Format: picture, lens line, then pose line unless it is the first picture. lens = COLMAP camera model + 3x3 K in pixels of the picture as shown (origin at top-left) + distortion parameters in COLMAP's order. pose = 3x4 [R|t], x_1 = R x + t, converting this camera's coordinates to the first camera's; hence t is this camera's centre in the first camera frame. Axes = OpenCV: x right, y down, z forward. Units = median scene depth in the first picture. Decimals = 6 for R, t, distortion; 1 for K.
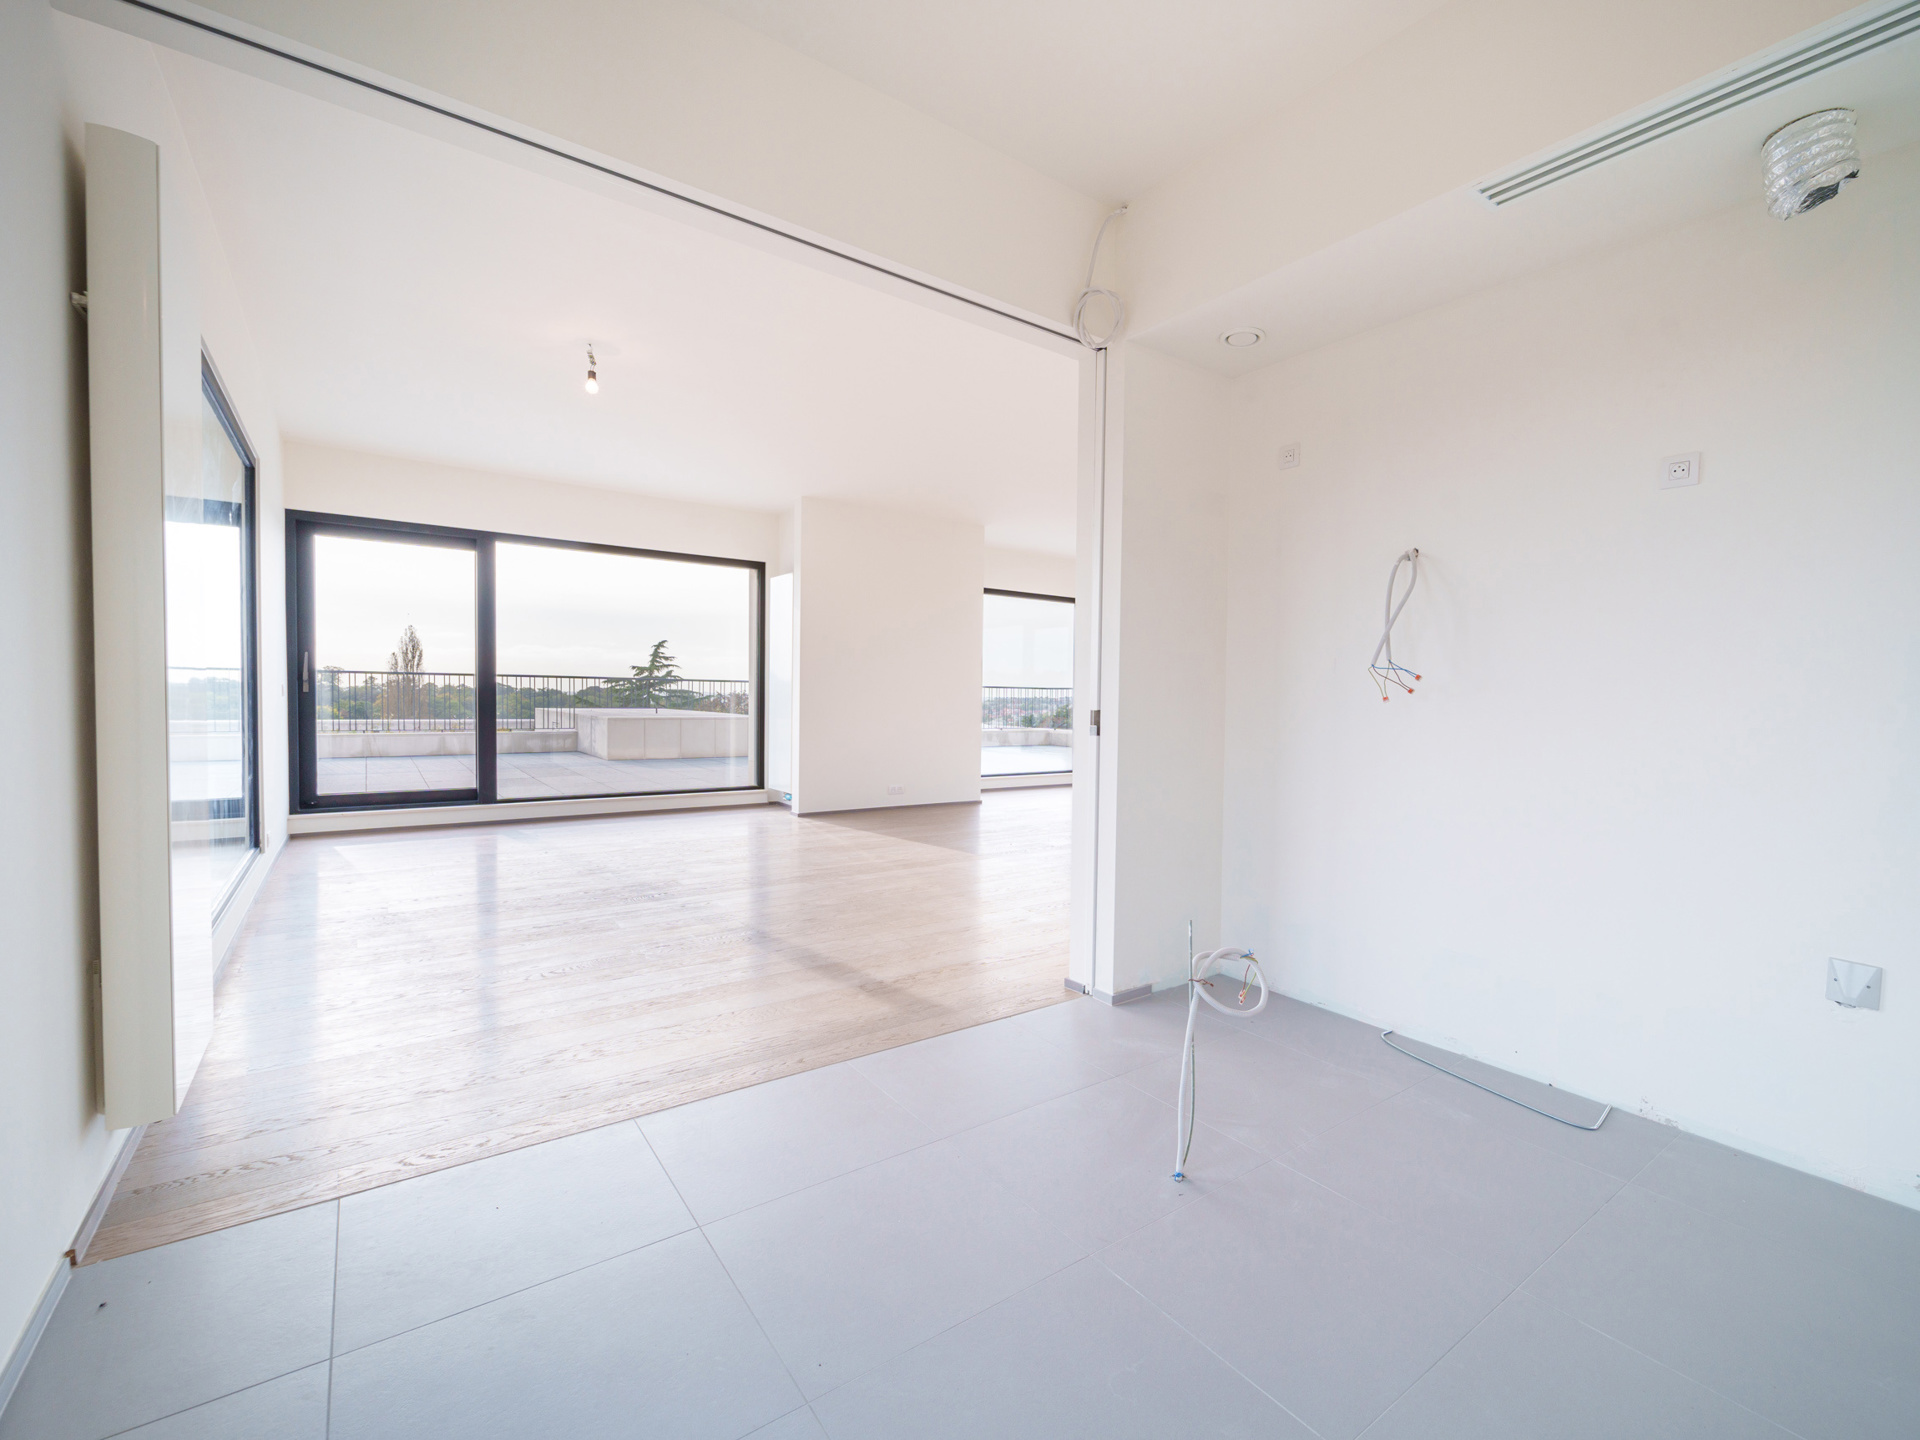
lens RADIAL K [[839.0, 0, 969.8], [0, 839.0, 732.5], [0, 0, 1]] dist [0.000462, 0.000026]
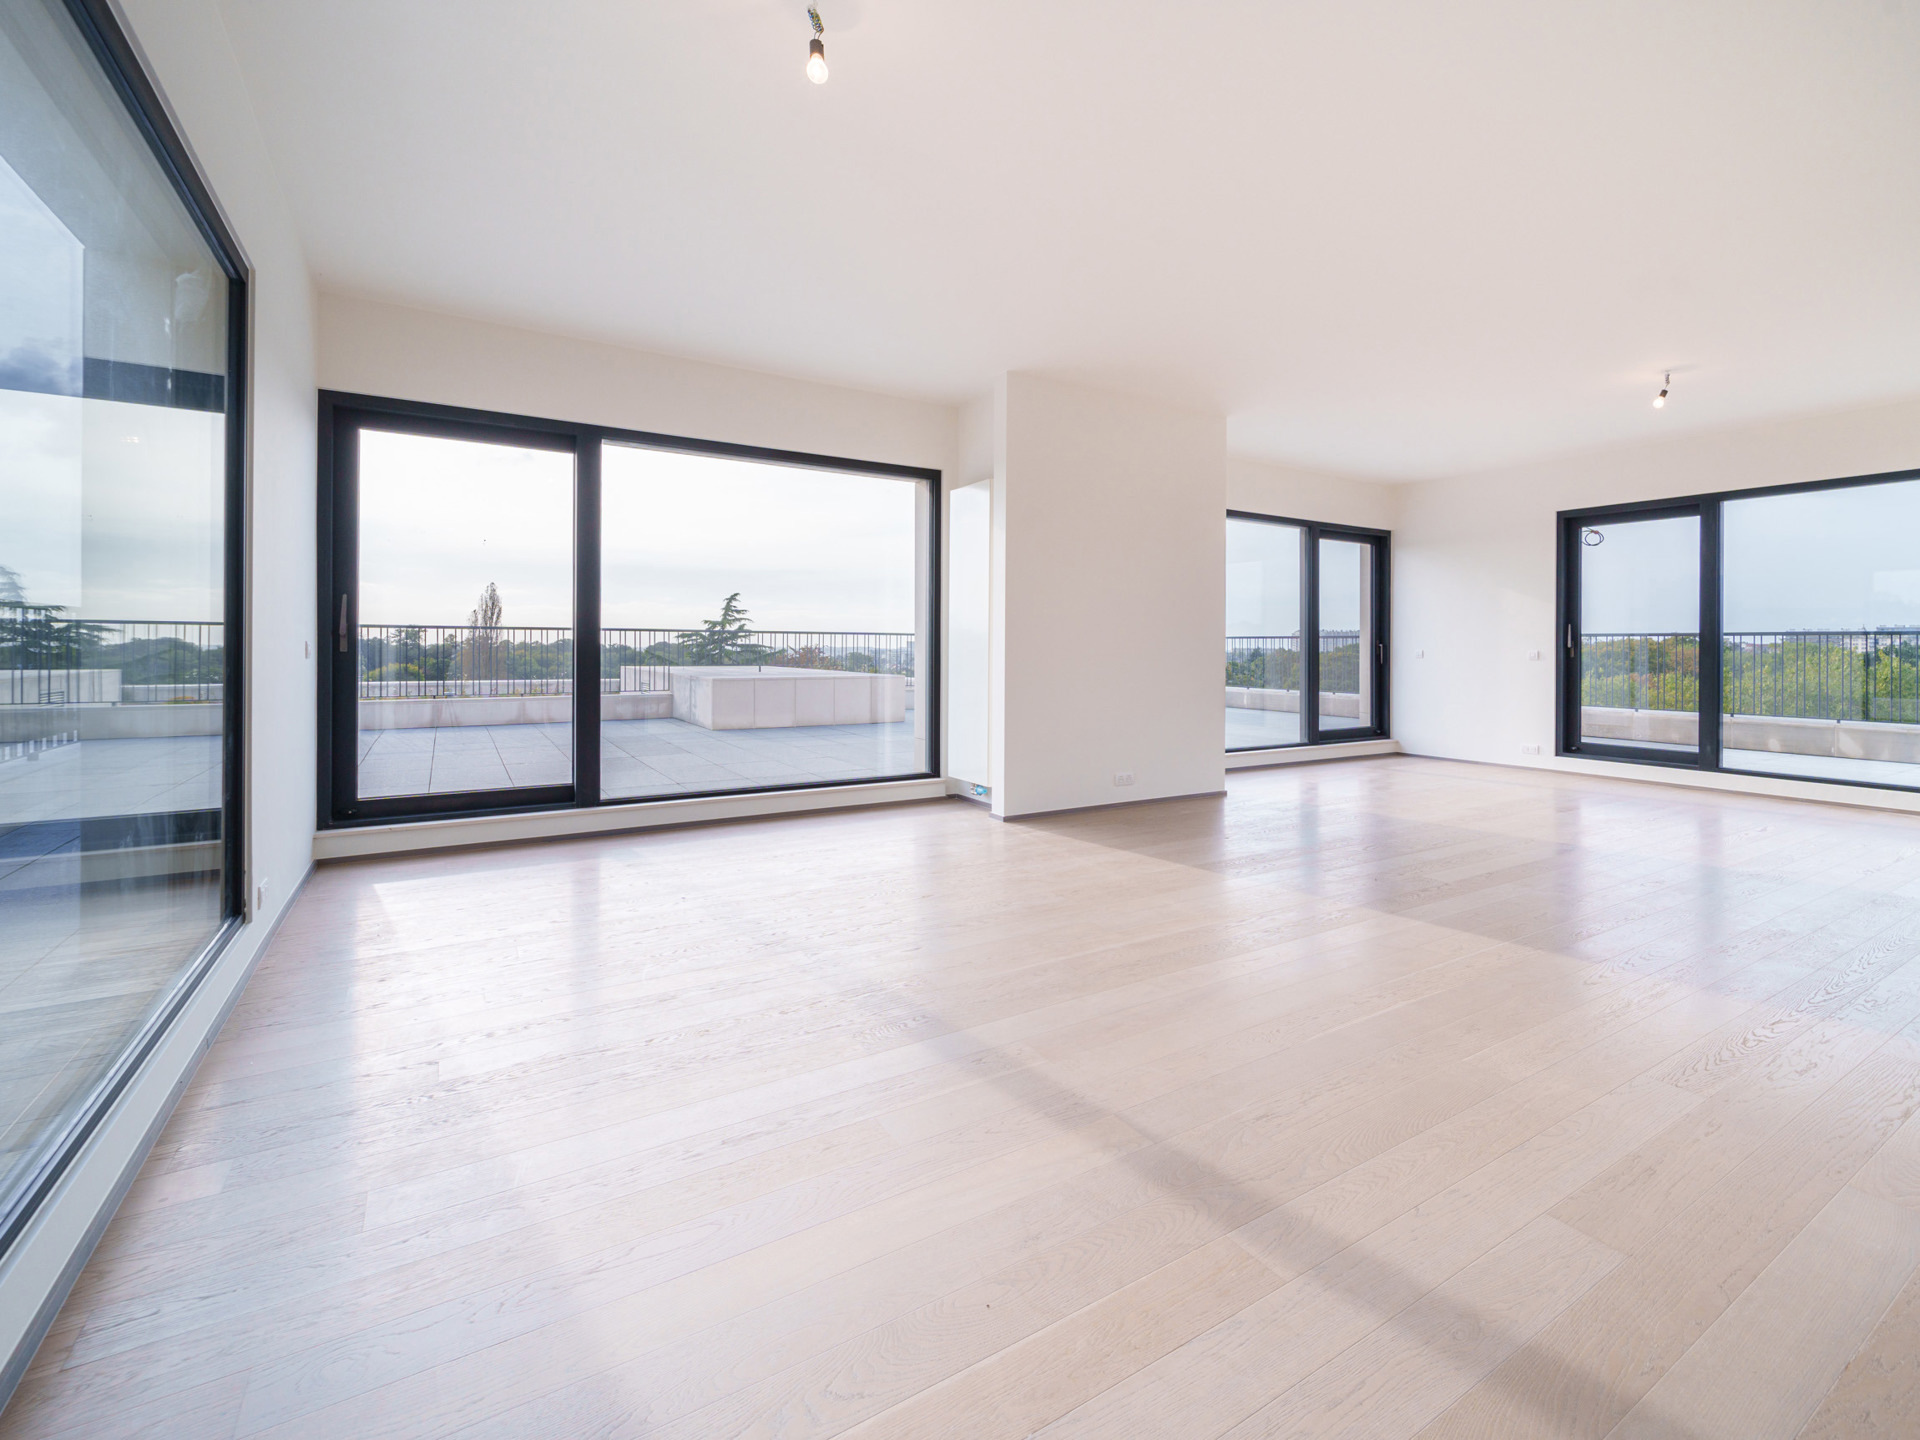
lens RADIAL K [[849.6, 0, 957.6], [0, 849.6, 679.0], [0, 0, 1]] dist [0.000087, 0.000133]
pose [[0.996504, -0.005625, -0.083356, -0.139005], [0.005023, 0.999960, -0.007433, -0.011206], [0.083394, 0.006988, 0.996492, 0.212349]]
